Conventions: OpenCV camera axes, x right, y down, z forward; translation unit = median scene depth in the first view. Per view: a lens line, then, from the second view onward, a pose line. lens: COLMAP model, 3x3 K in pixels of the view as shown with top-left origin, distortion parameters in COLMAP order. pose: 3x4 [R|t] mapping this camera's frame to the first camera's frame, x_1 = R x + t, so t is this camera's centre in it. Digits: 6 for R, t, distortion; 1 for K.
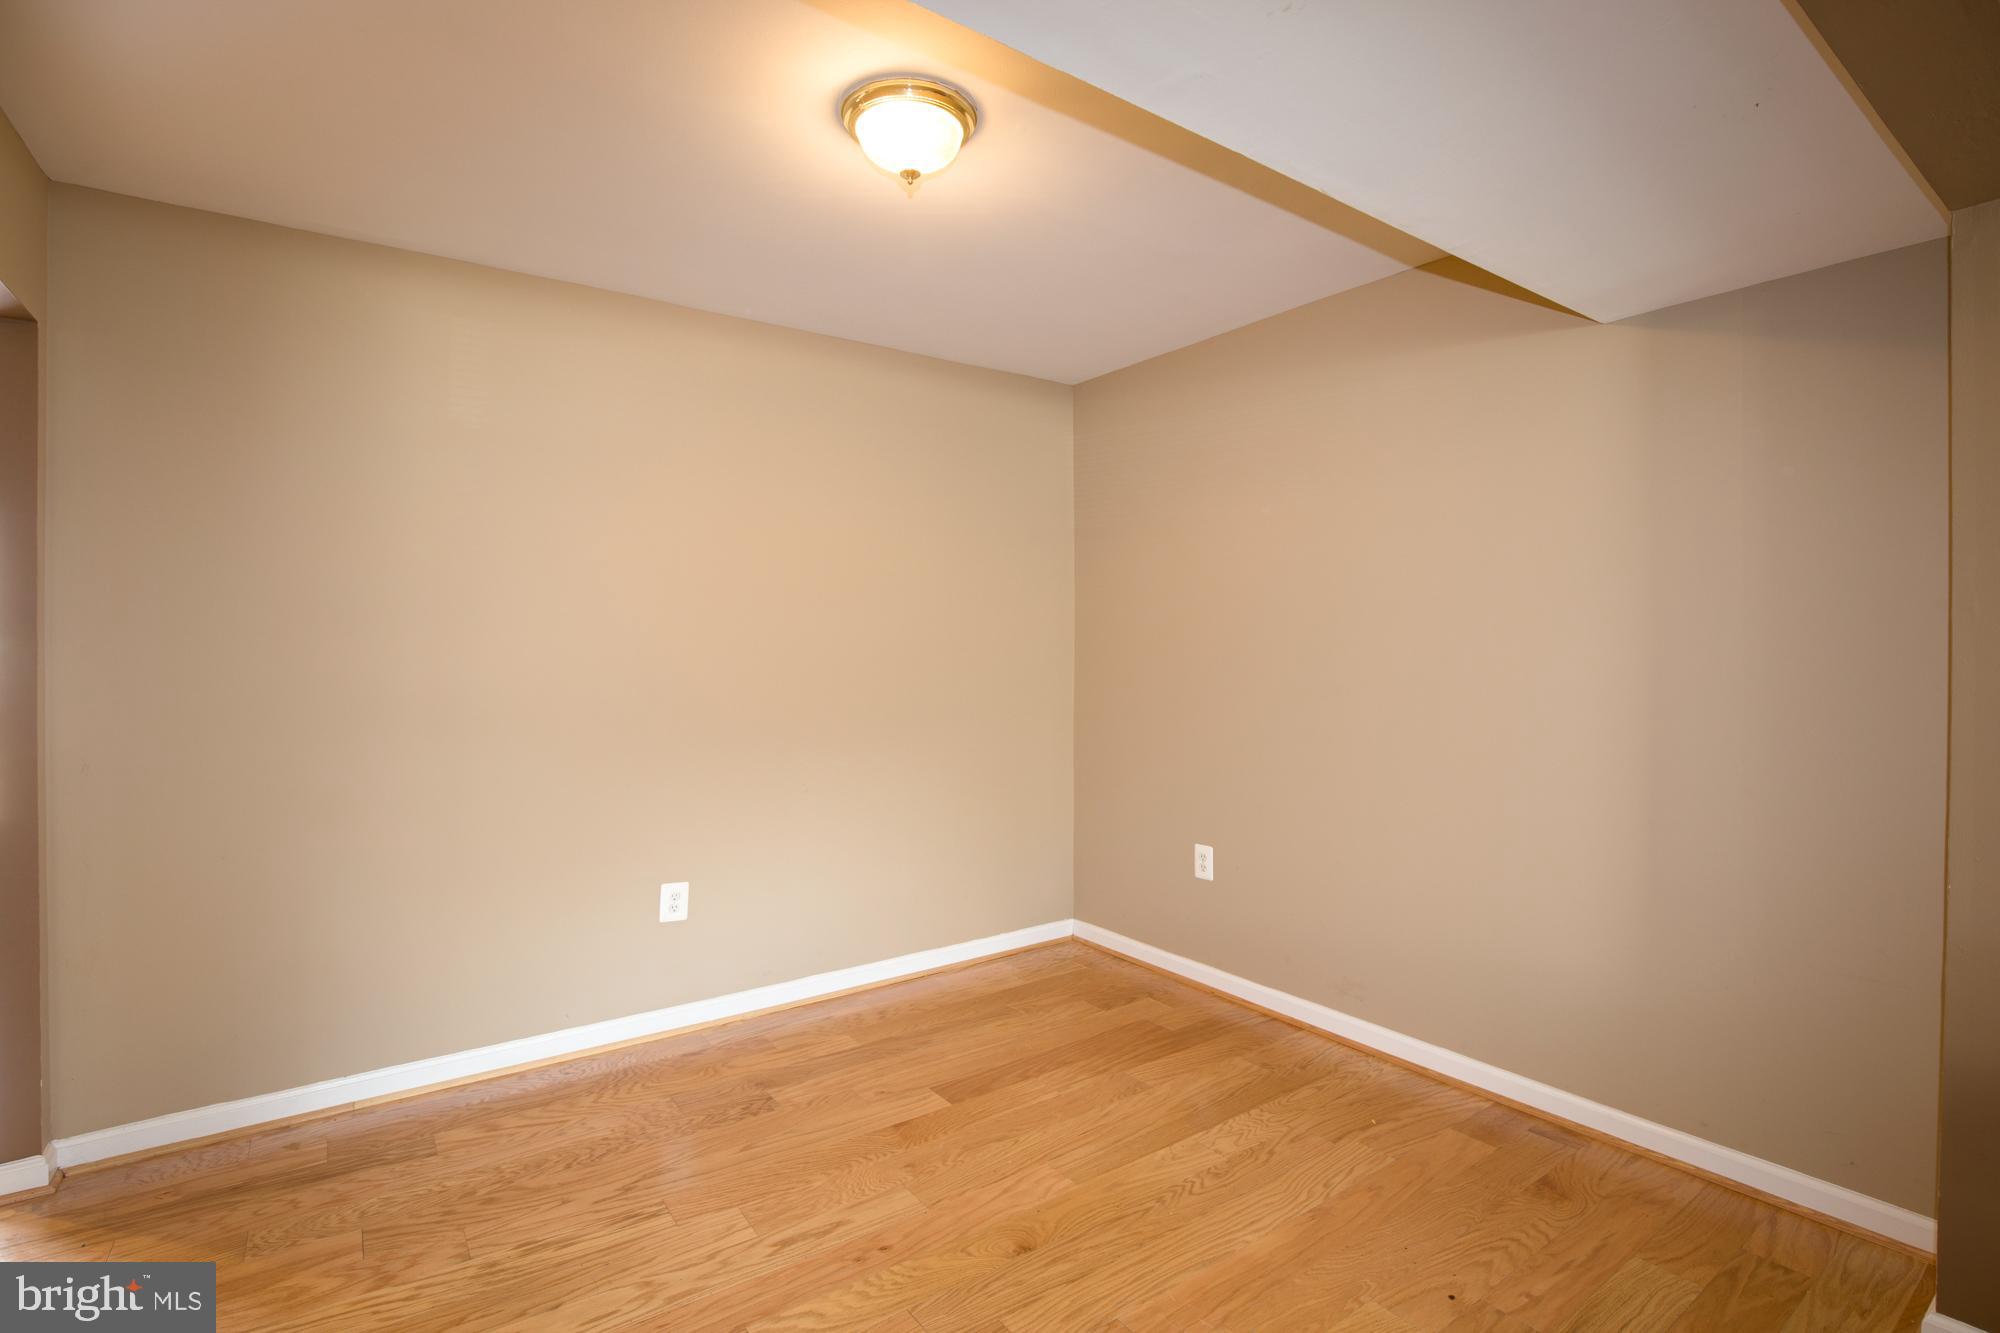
lens RADIAL K [[946.3, 0, 1020.7], [0, 946.3, 655.9], [0, 0, 1]] dist [-0.024475, -0.000047]
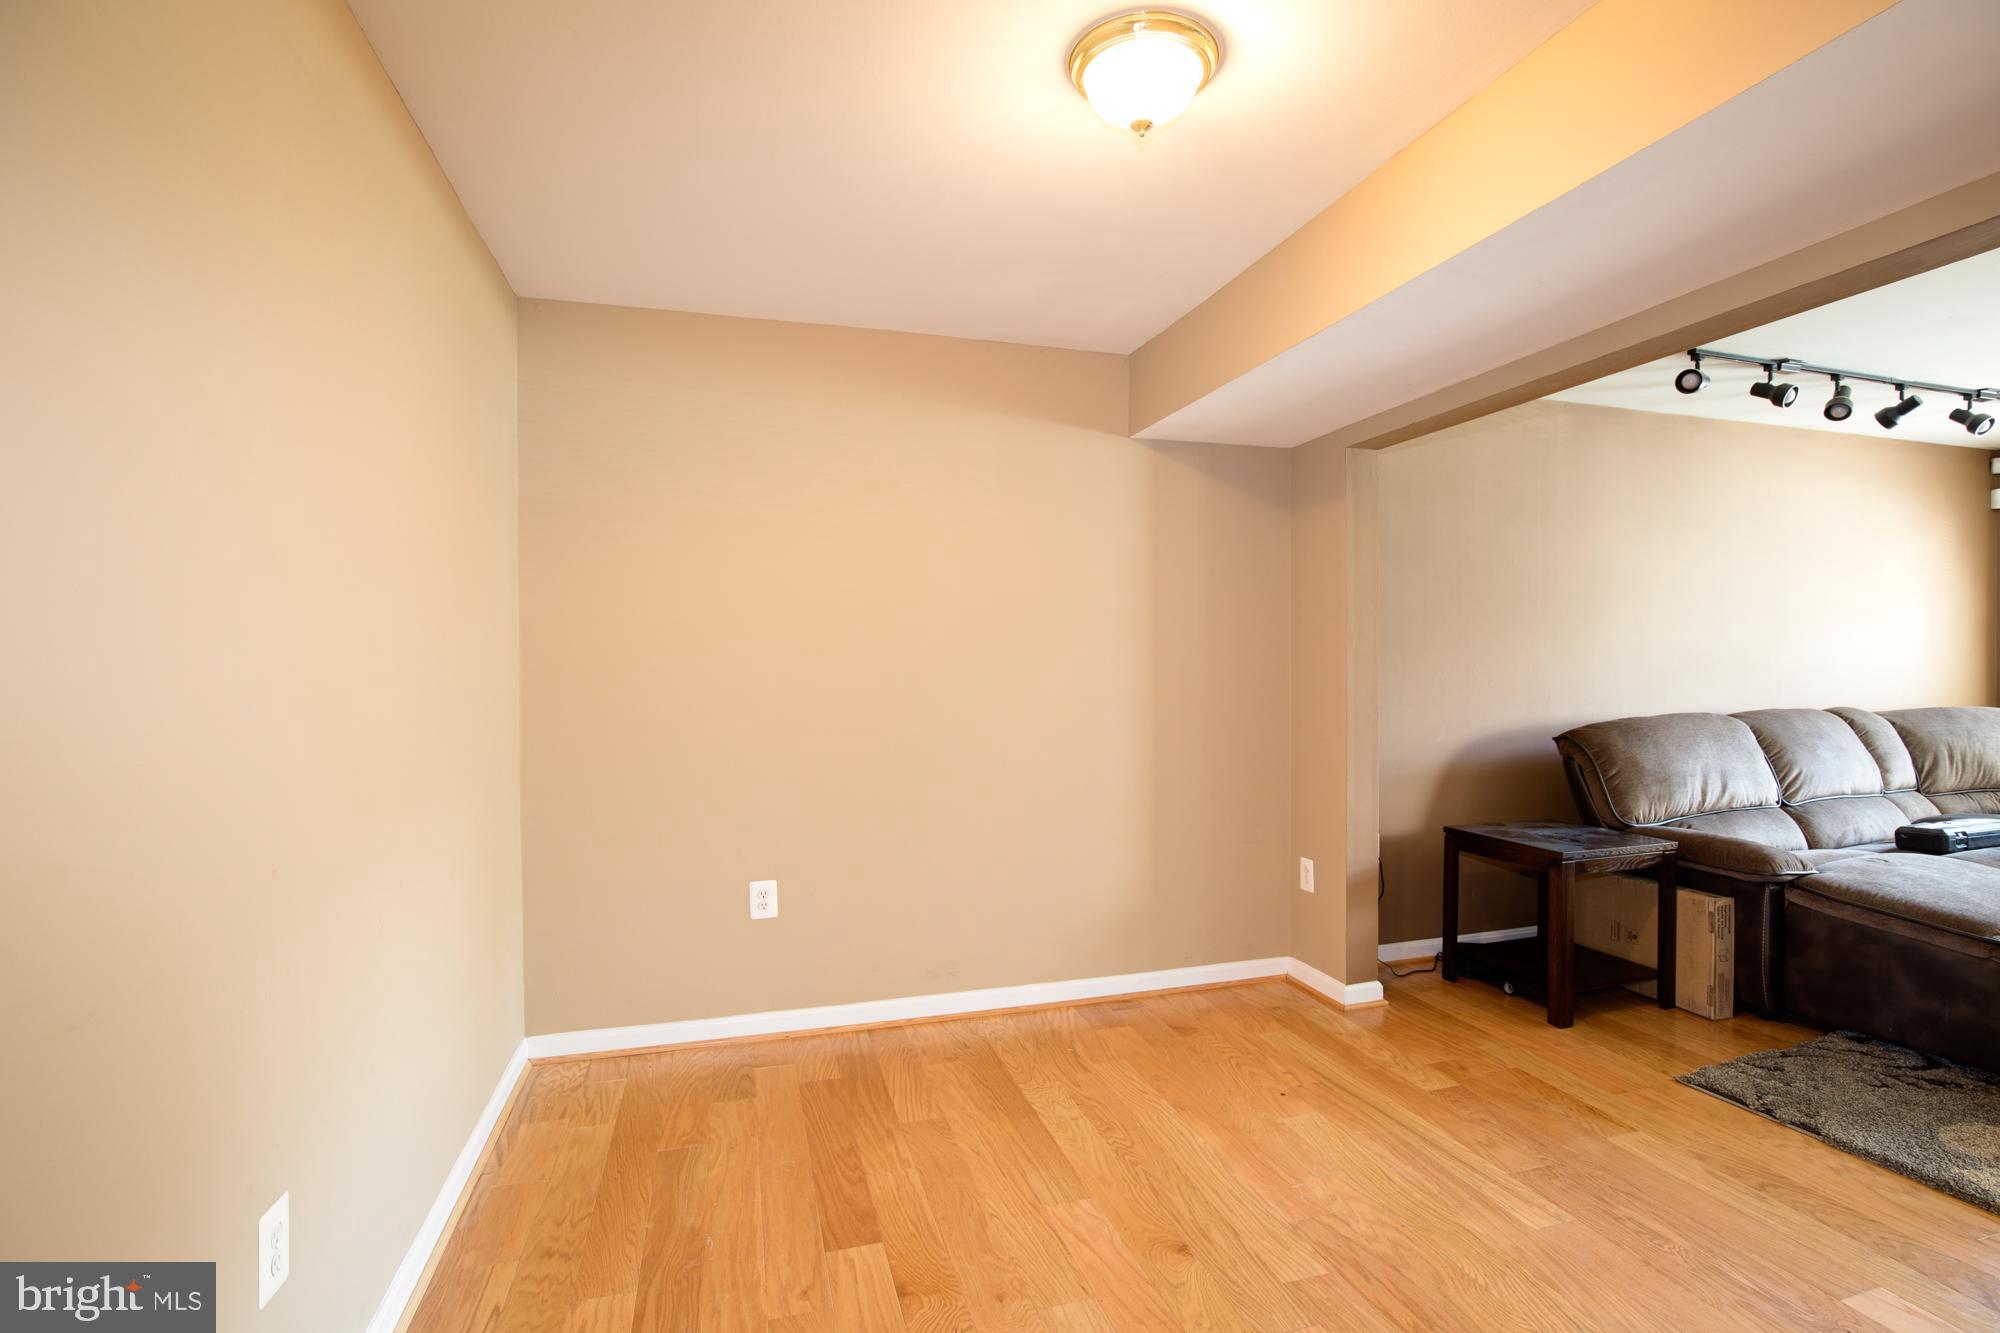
lens RADIAL K [[946.3, 0, 1021.8], [0, 946.3, 662.7], [0, 0, 1]] dist [-0.024475, -0.000047]
pose [[0.320128, 0.004828, 0.947362, -0.739451], [0.008353, 0.999934, -0.007918, 0.001641], [-0.947337, 0.010448, 0.320066, 0.604734]]
